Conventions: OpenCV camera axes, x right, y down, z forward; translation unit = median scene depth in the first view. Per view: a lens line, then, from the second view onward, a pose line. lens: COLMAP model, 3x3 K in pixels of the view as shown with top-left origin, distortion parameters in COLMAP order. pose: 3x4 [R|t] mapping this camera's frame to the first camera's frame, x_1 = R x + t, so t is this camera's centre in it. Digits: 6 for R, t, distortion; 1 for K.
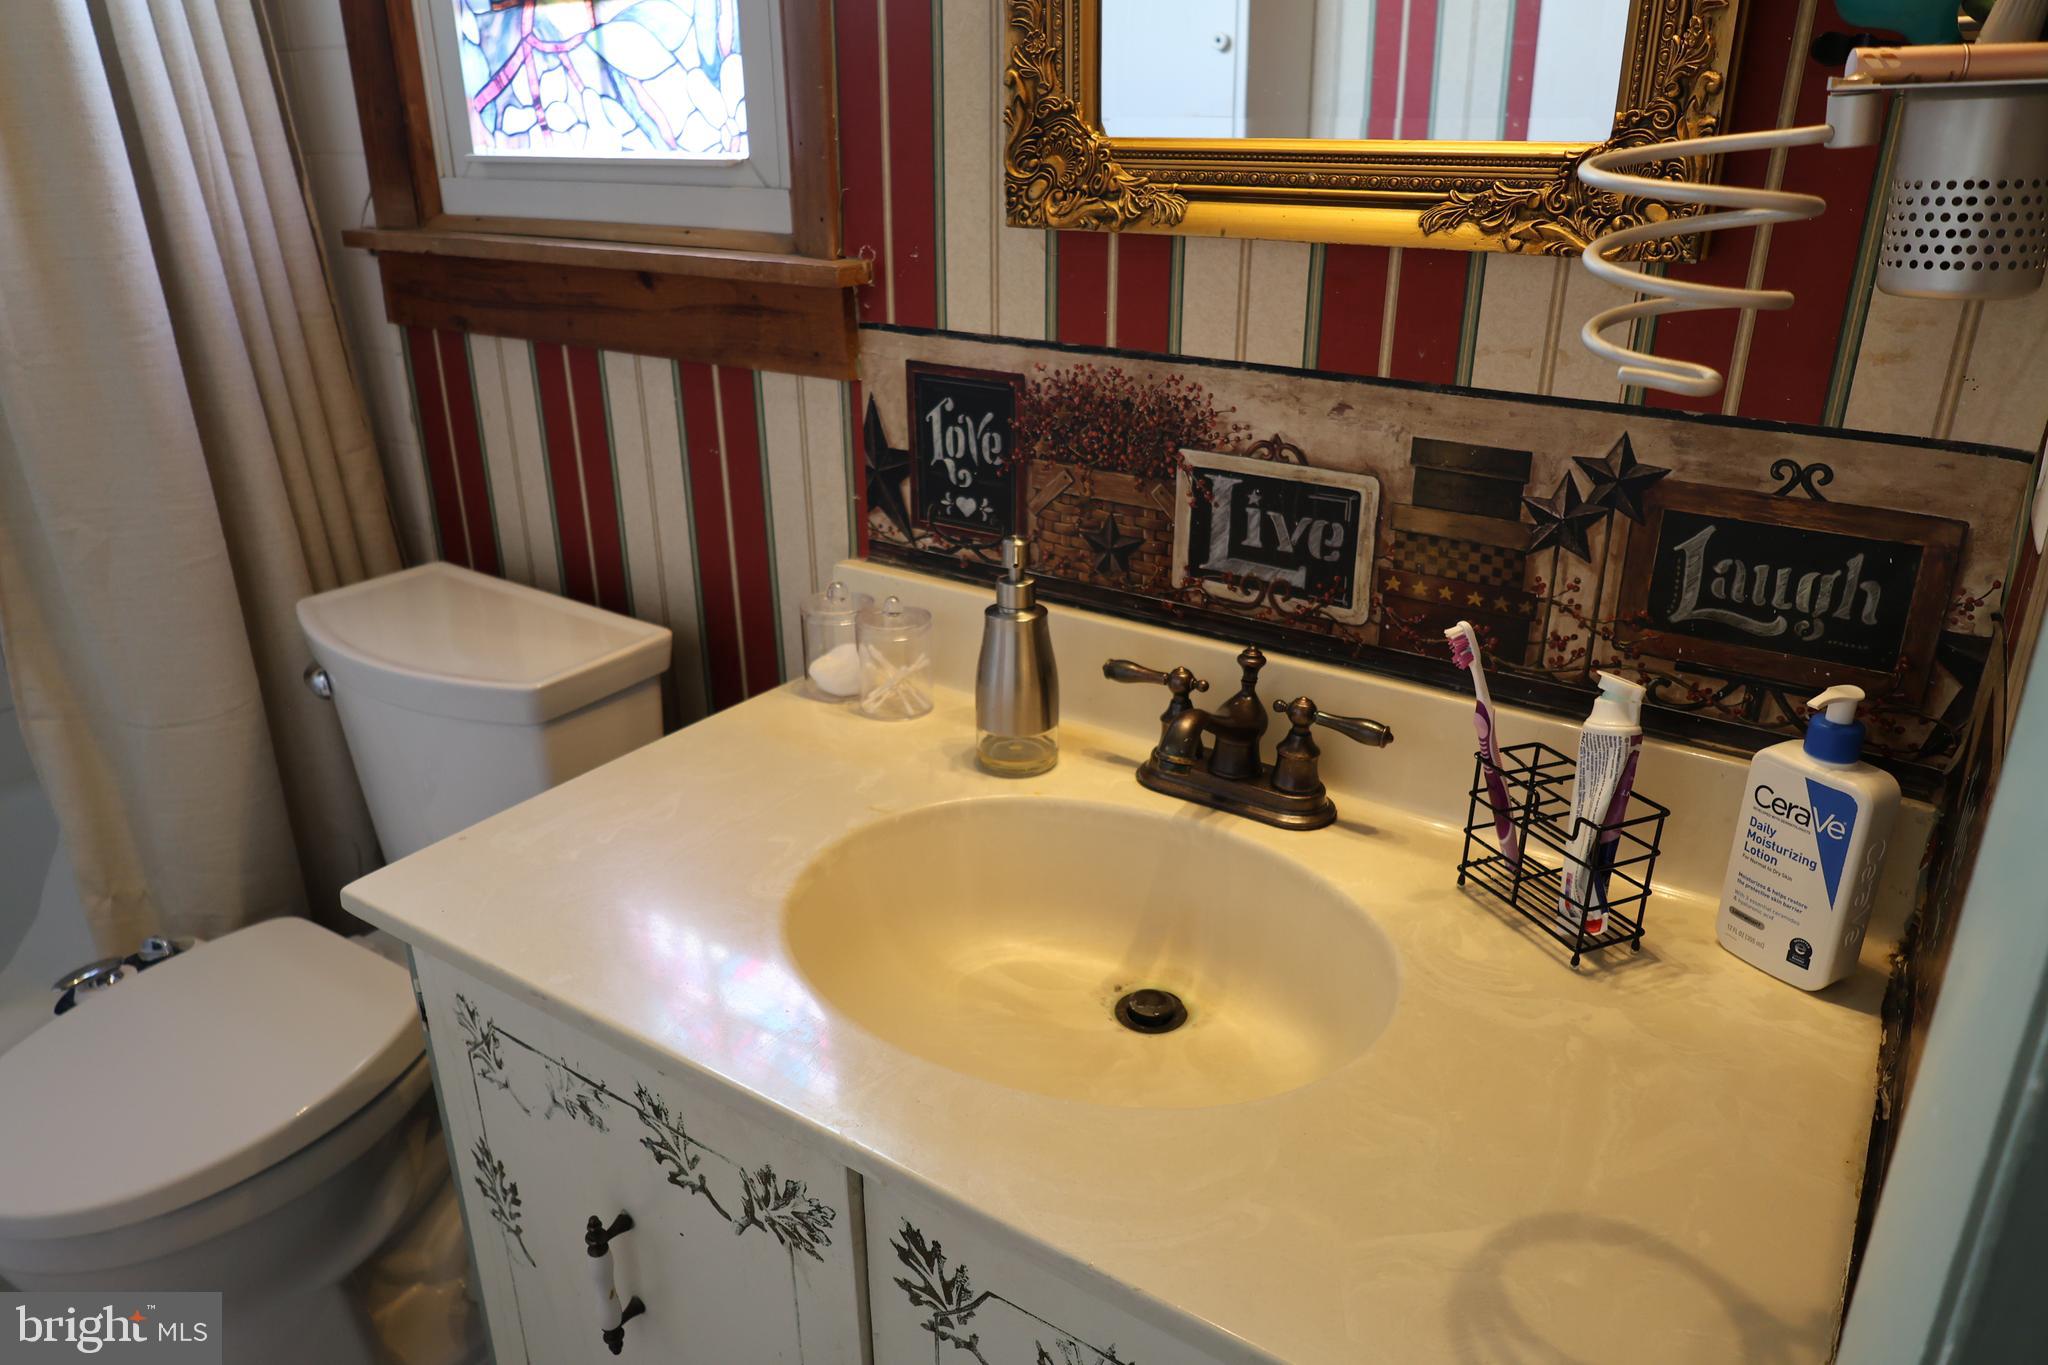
lens RADIAL K [[1408.4, 0, 1024.0], [0, 1408.4, 682.5], [0, 0, 1]] dist [-0.012760, -0.003155]
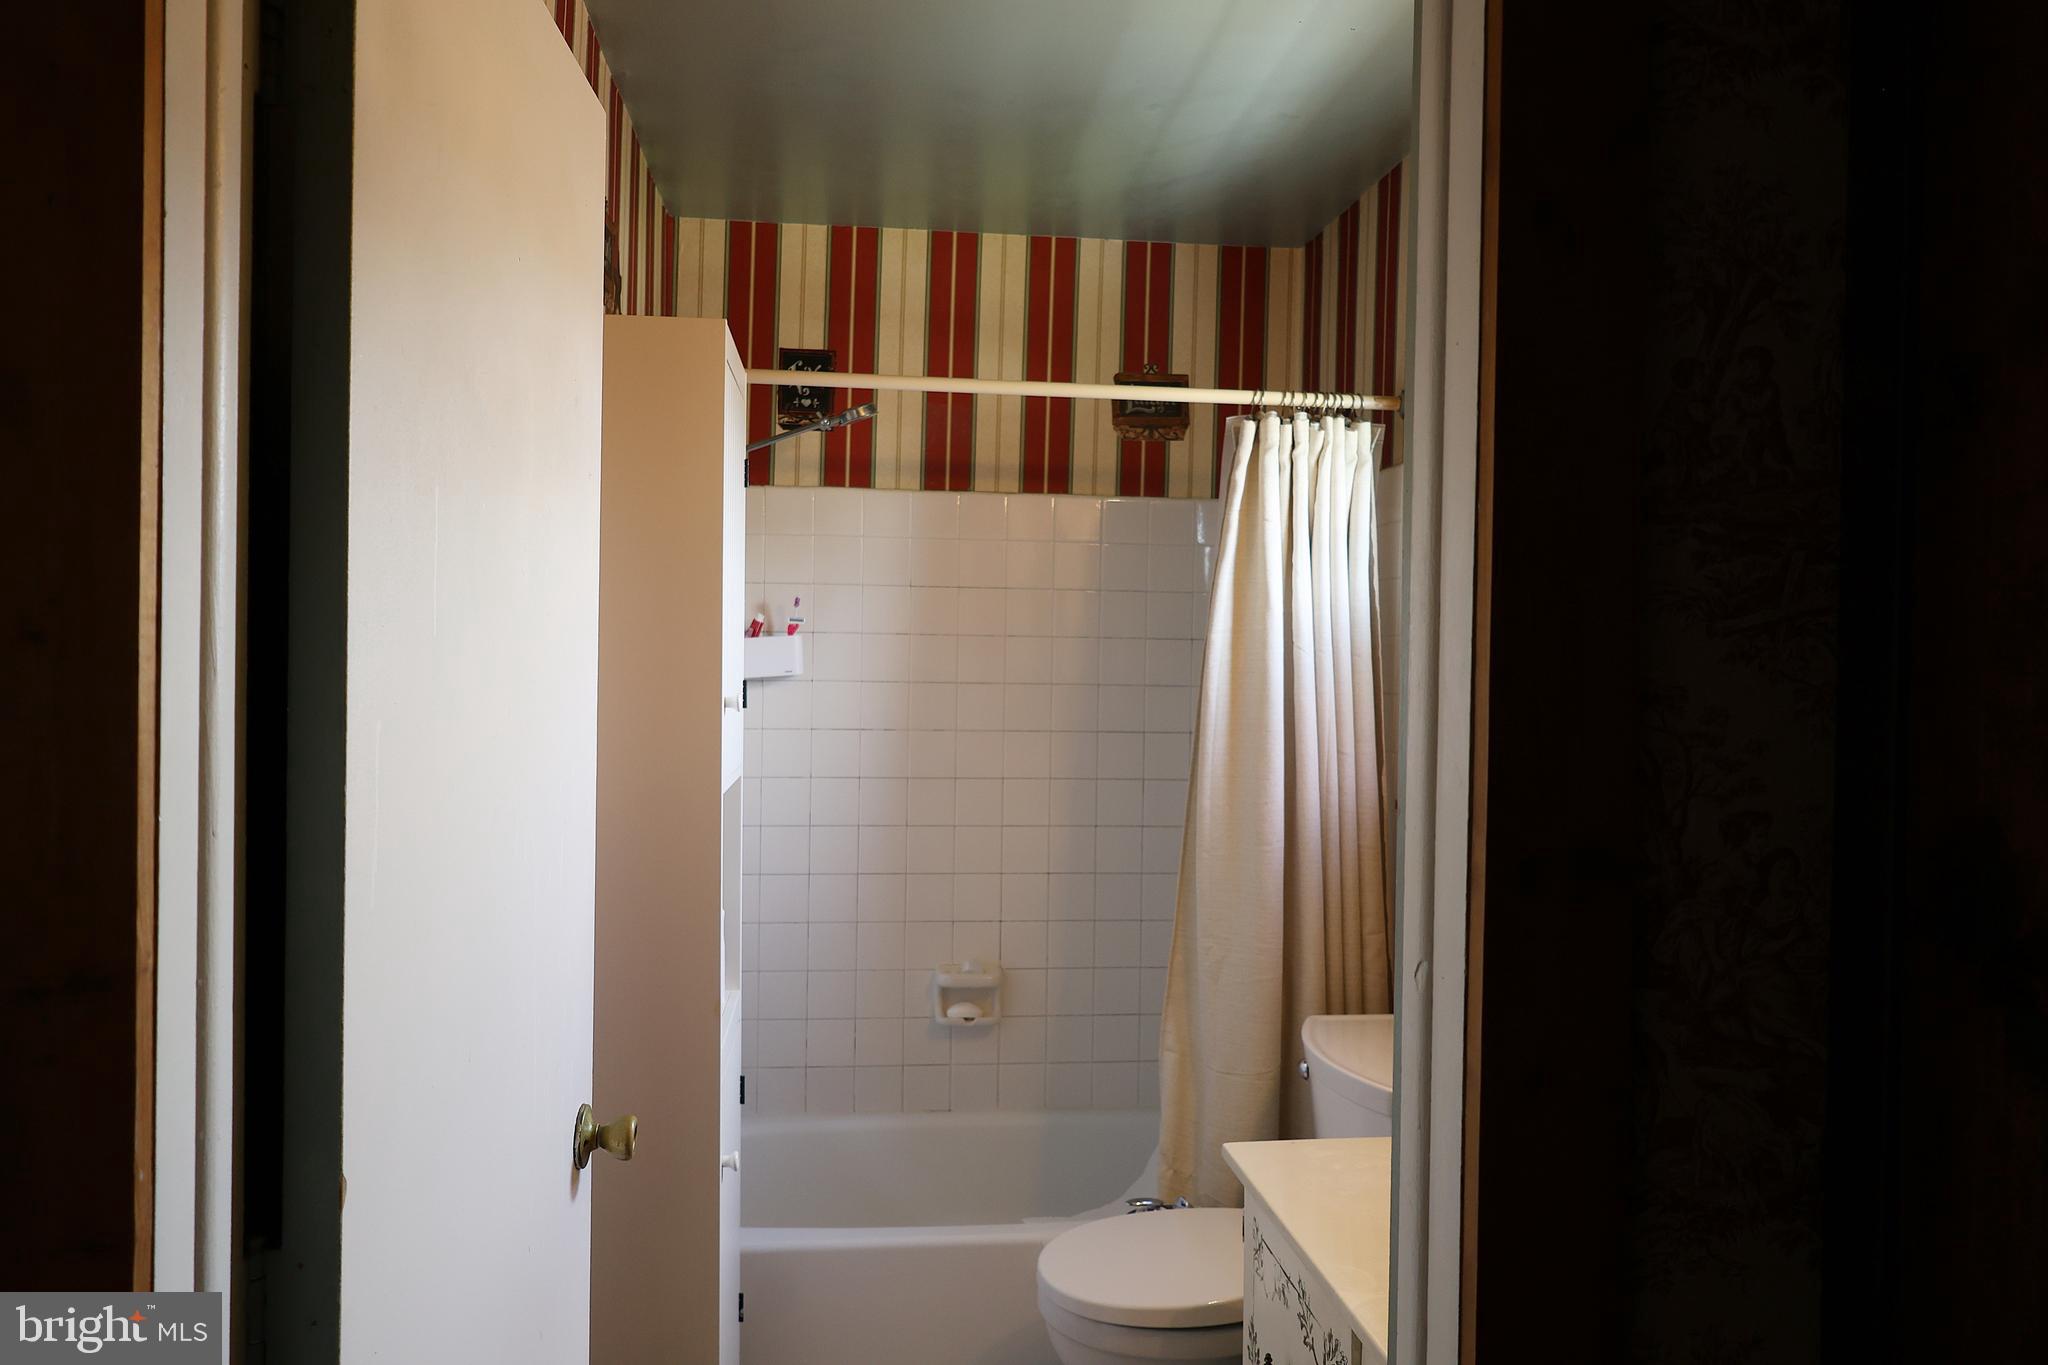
lens RADIAL K [[1408.4, 0, 1024.0], [0, 1408.4, 682.5], [0, 0, 1]] dist [-0.012760, -0.003155]
pose [[0.670423, 0.045744, -0.740567, 0.449715], [-0.302655, 0.928148, -0.216658, 0.035897], [0.677445, 0.369389, 0.636097, -0.397493]]
